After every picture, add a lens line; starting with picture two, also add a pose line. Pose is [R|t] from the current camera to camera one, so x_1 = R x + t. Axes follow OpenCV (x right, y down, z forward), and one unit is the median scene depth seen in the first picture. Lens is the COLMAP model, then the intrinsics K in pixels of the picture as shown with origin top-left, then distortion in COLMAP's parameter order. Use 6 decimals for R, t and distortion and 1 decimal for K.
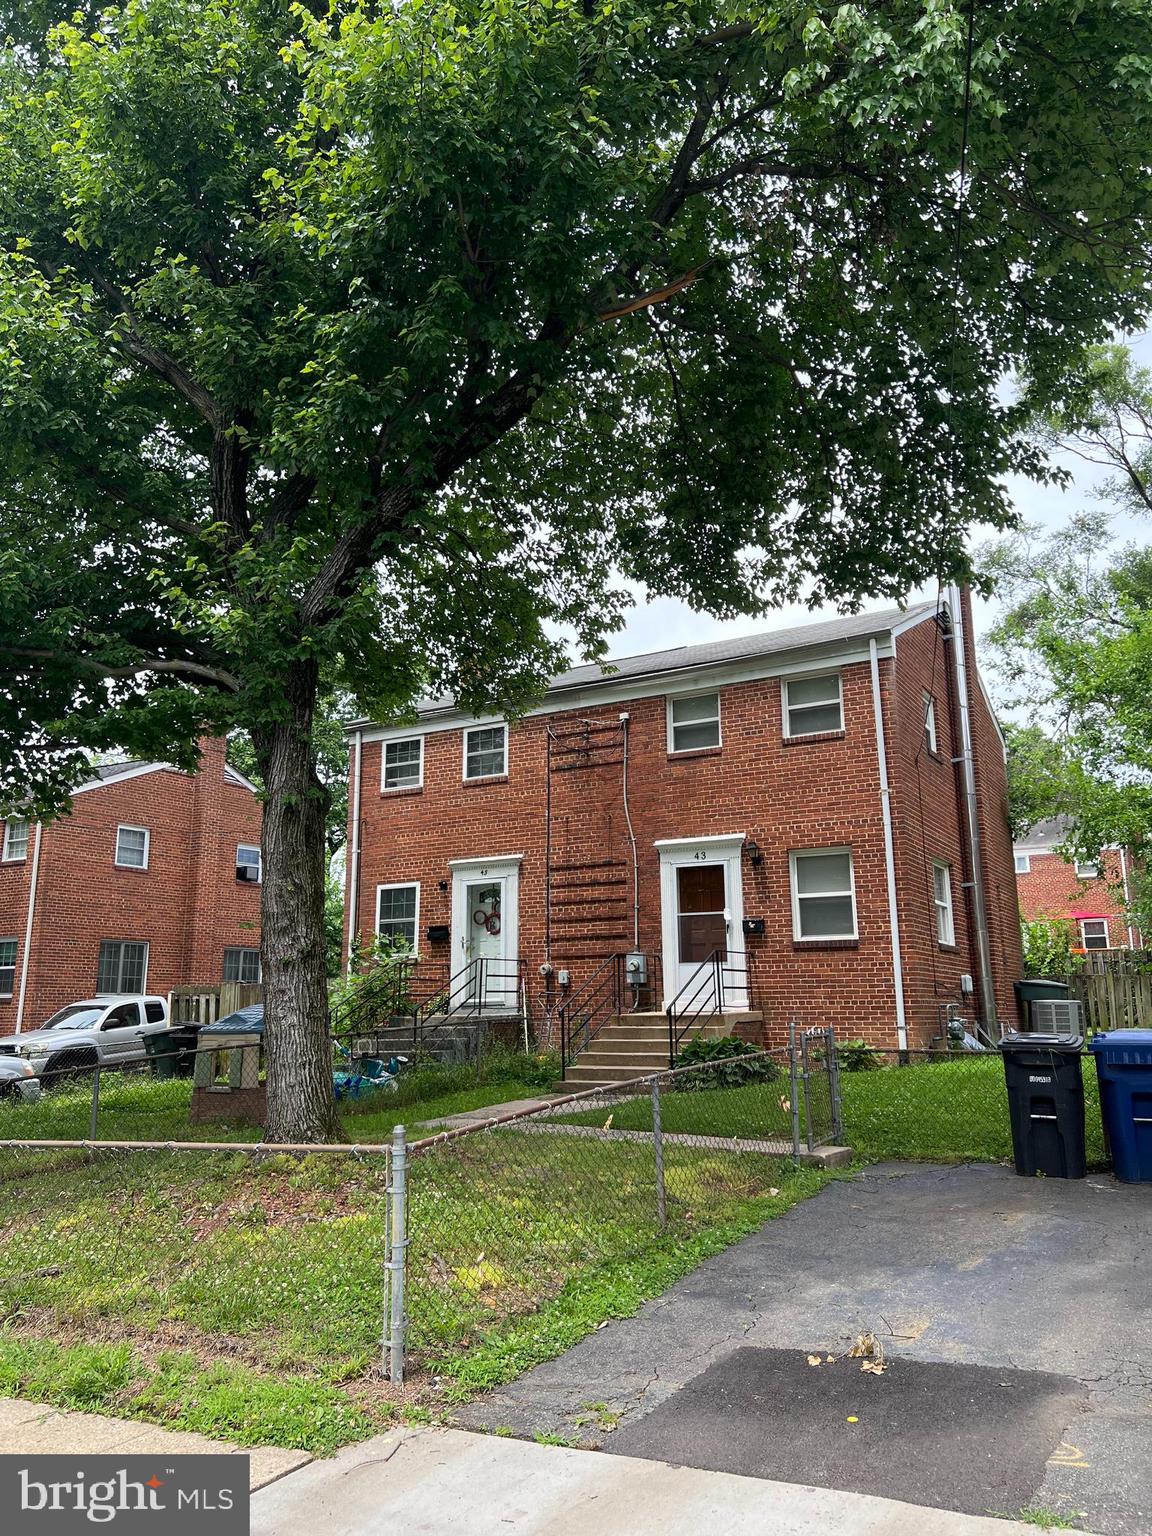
lens RADIAL K [[1134.8, 0, 576.0], [0, 1134.8, 768.0], [0, 0, 1]] dist [0.157942, -0.295253]
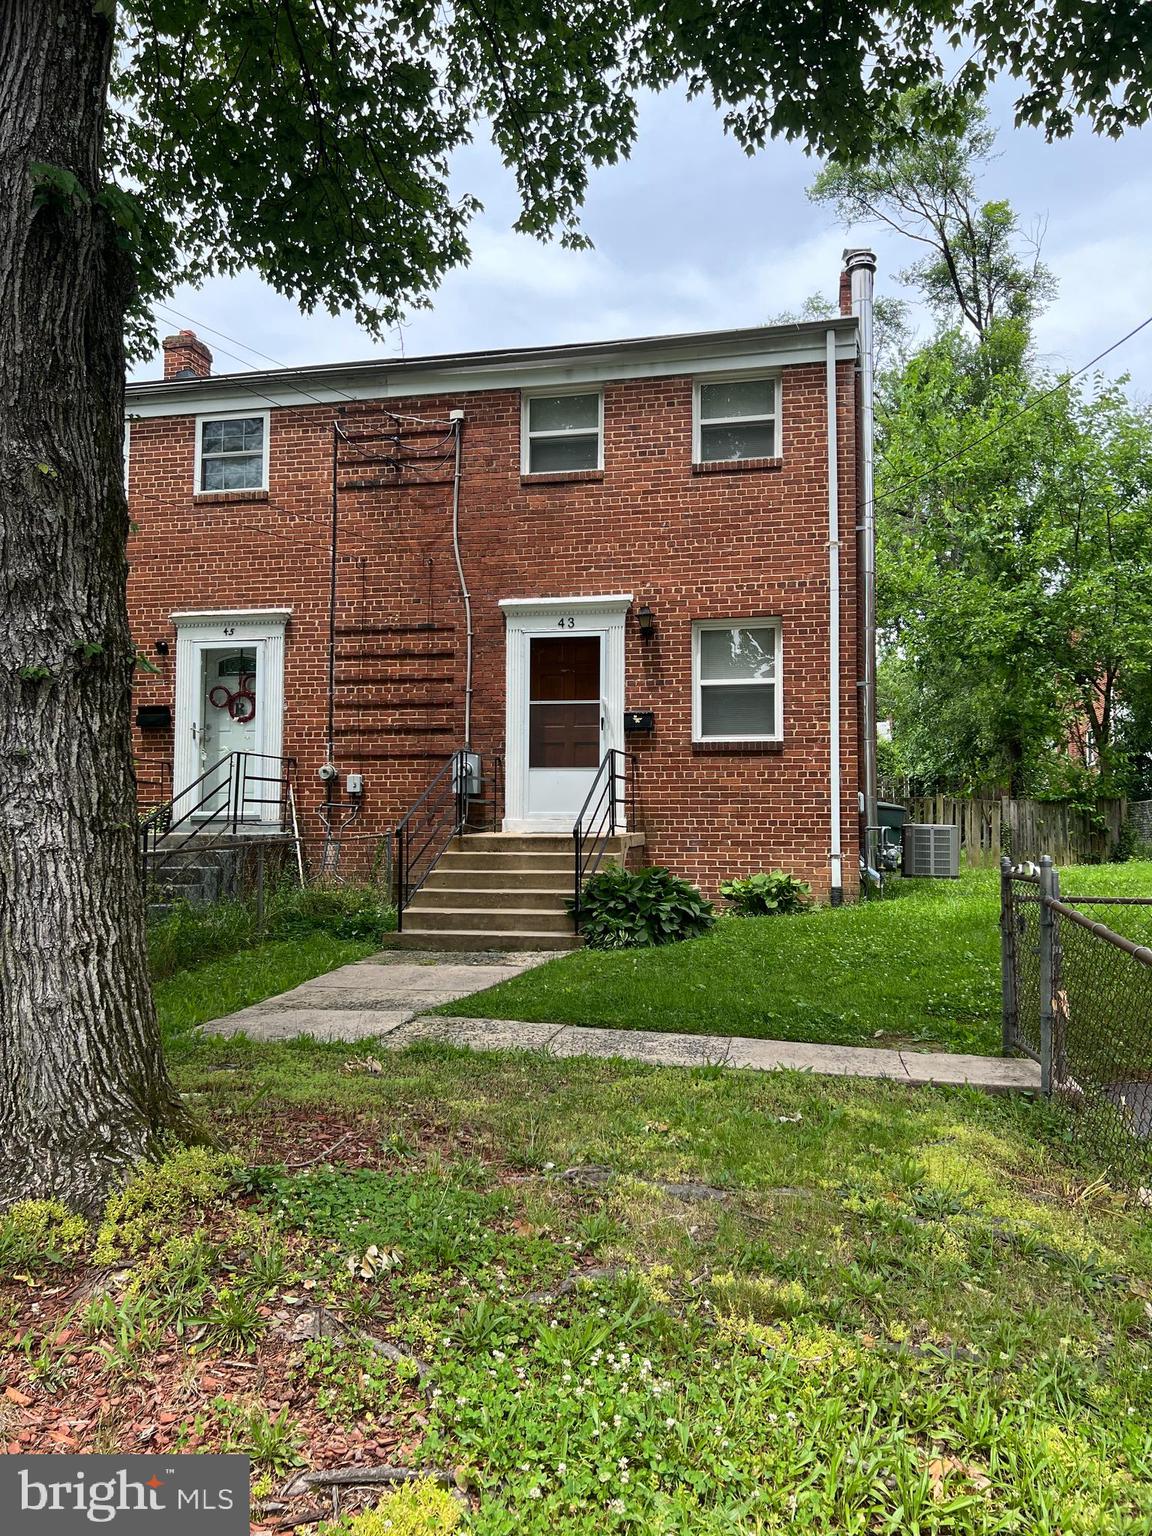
lens RADIAL K [[1134.8, 0, 576.0], [0, 1134.8, 768.0], [0, 0, 1]] dist [0.157942, -0.295253]
pose [[0.951670, 0.032711, 0.305376, -0.098535], [-0.078553, 0.987164, 0.139059, 0.065422], [-0.296908, -0.156326, 0.942023, 0.297859]]
